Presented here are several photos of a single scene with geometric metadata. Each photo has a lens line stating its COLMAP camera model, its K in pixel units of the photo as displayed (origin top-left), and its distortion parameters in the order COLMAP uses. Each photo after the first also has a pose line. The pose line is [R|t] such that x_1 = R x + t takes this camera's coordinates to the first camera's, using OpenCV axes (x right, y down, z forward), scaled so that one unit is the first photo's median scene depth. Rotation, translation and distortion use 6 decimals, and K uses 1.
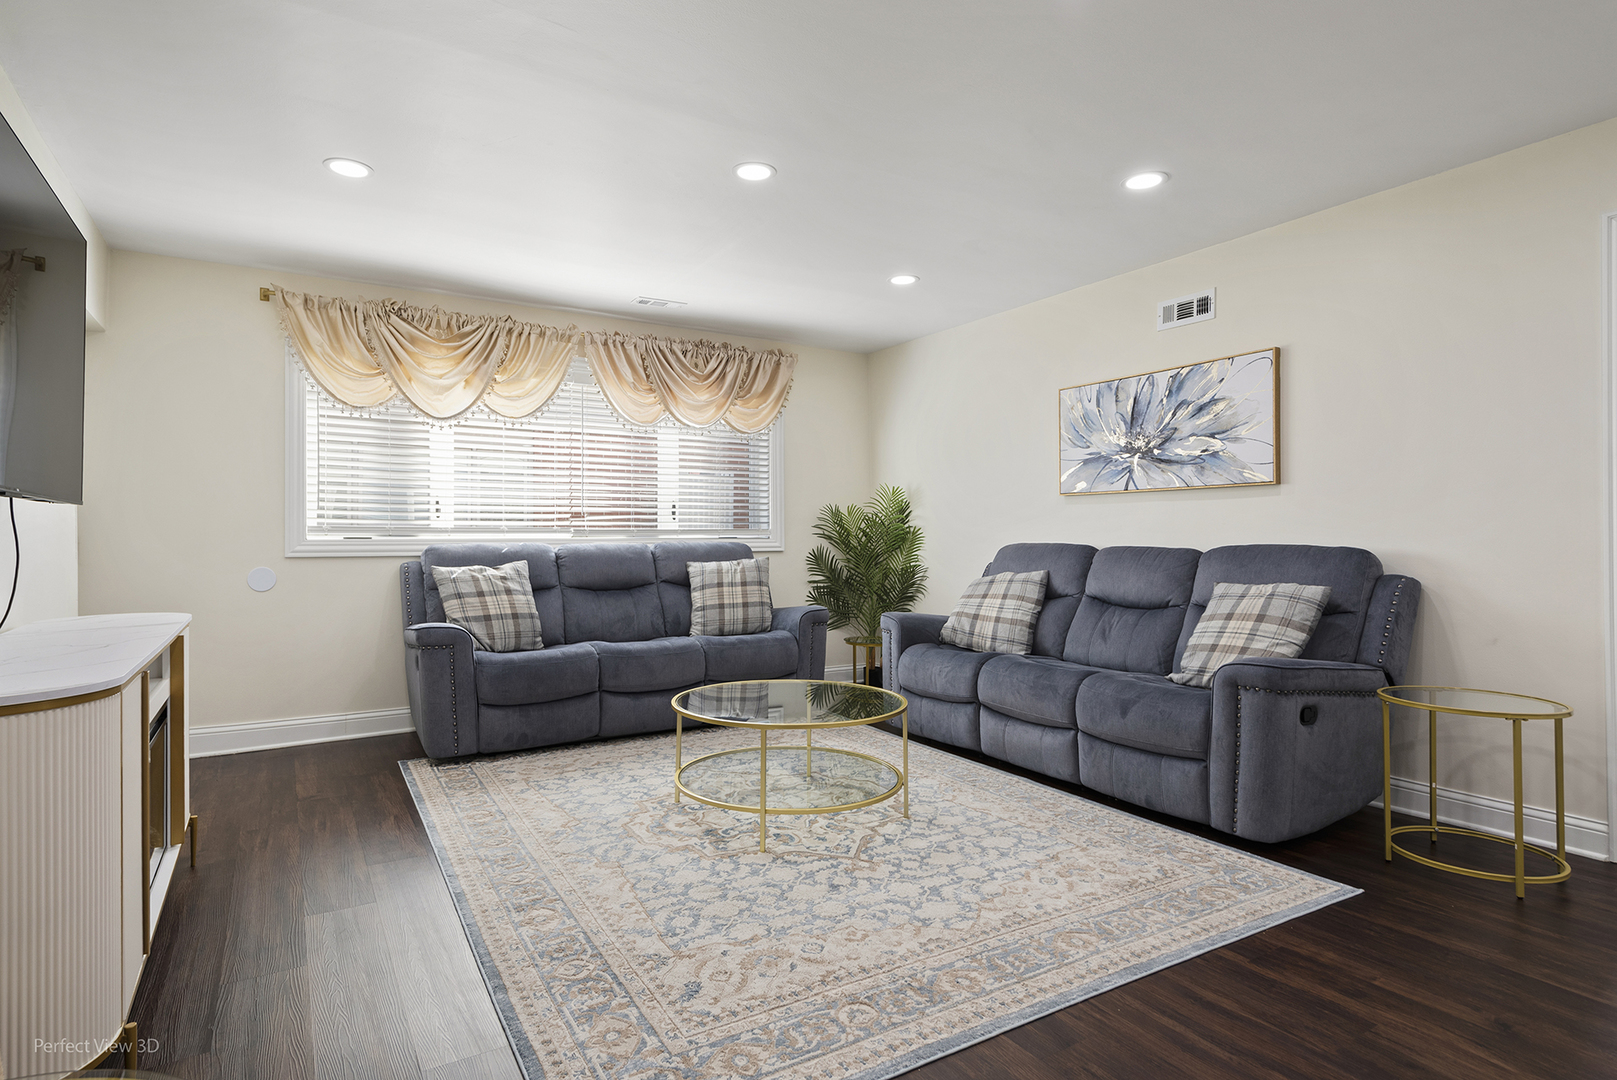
lens RADIAL K [[841.8, 0, 808.5], [0, 841.8, 540.0], [0, 0, 1]] dist [0.020999, -0.001265]
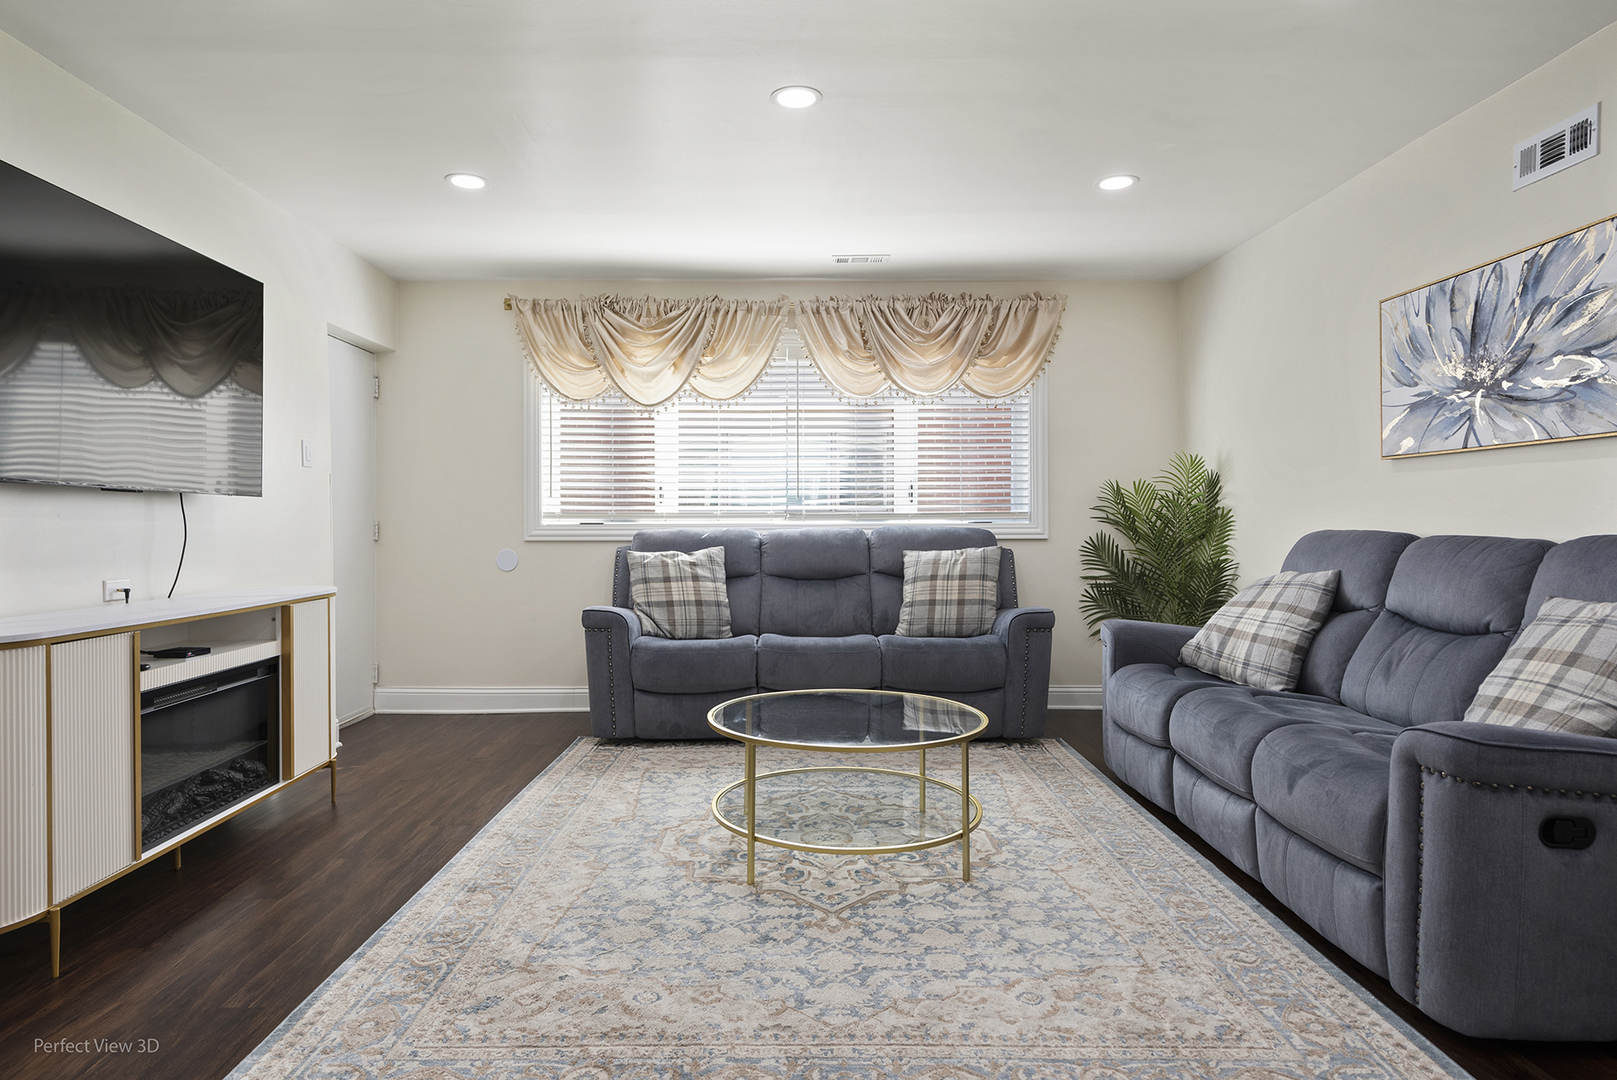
lens RADIAL K [[944.8, 0, 808.8], [0, 944.8, 531.3], [0, 0, 1]] dist [0.034181, -0.018435]
pose [[0.861575, 0.003938, -0.507615, 0.316006], [-0.000388, 0.999975, 0.007100, -0.000822], [0.507630, -0.005921, 0.861555, 0.121774]]
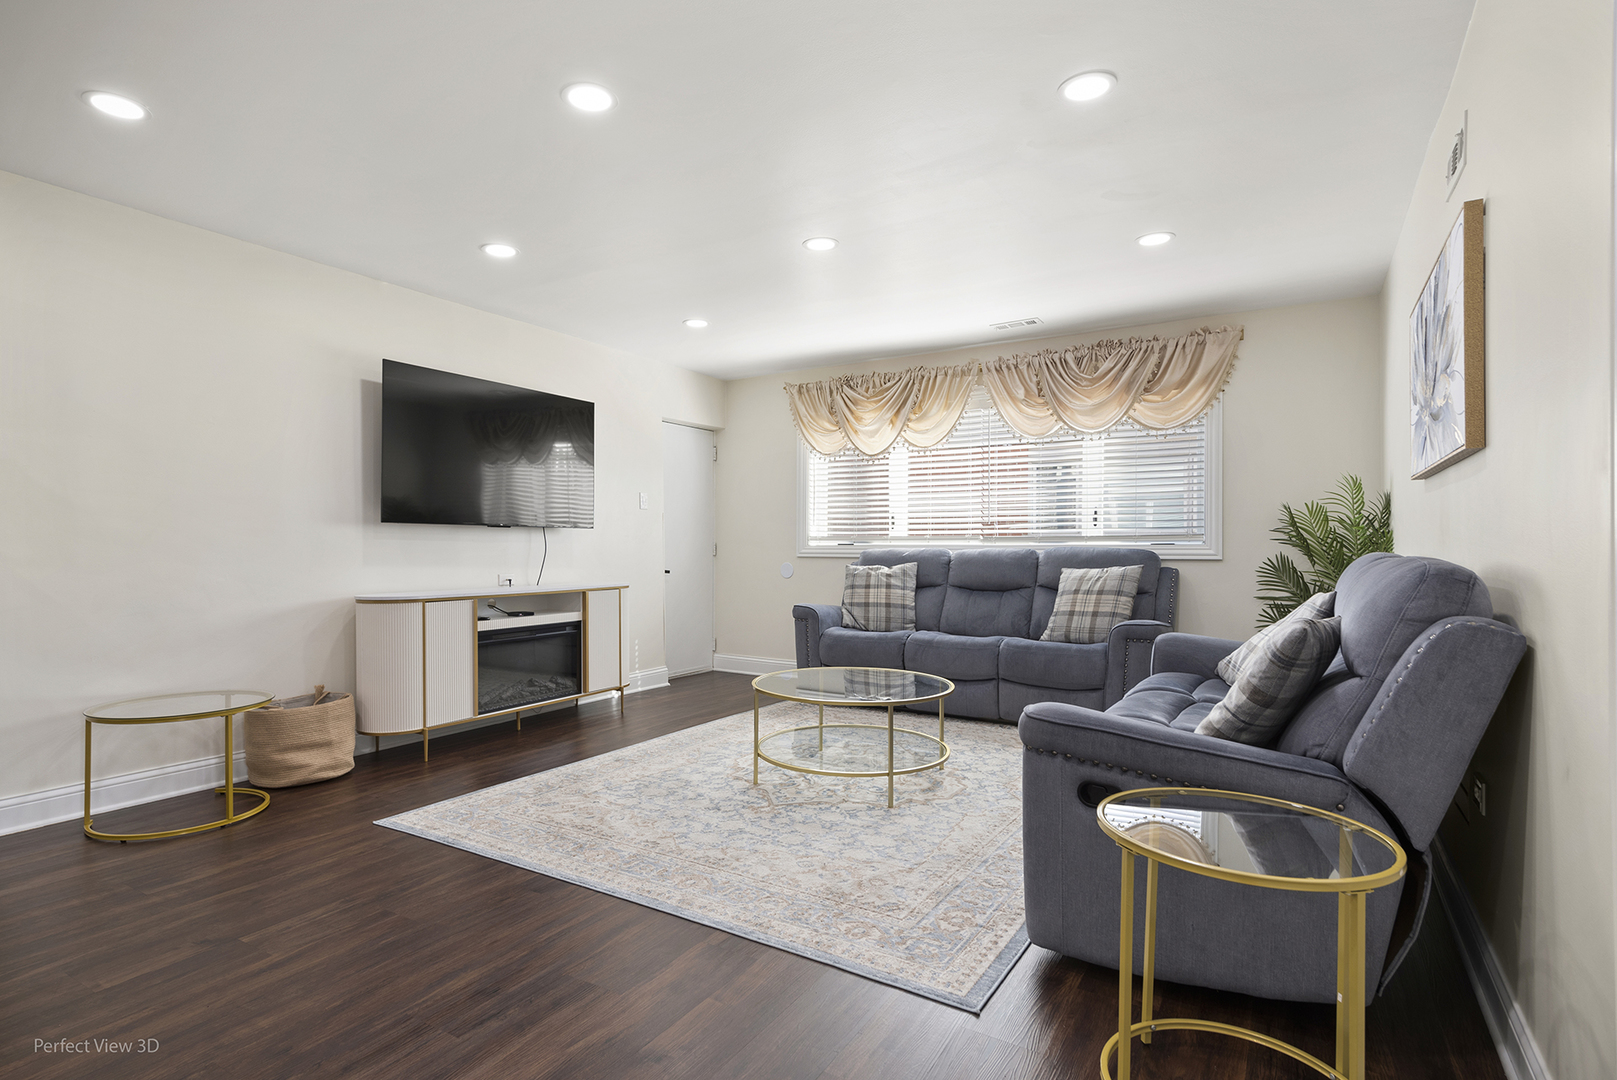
lens RADIAL K [[844.2, 0, 801.1], [0, 844.2, 557.8], [0, 0, 1]] dist [0.031128, -0.000085]
pose [[0.449408, 0.015568, -0.893191, 0.735502], [-0.002650, 0.999867, 0.016094, -0.002210], [0.893323, -0.004866, 0.449389, 0.304168]]
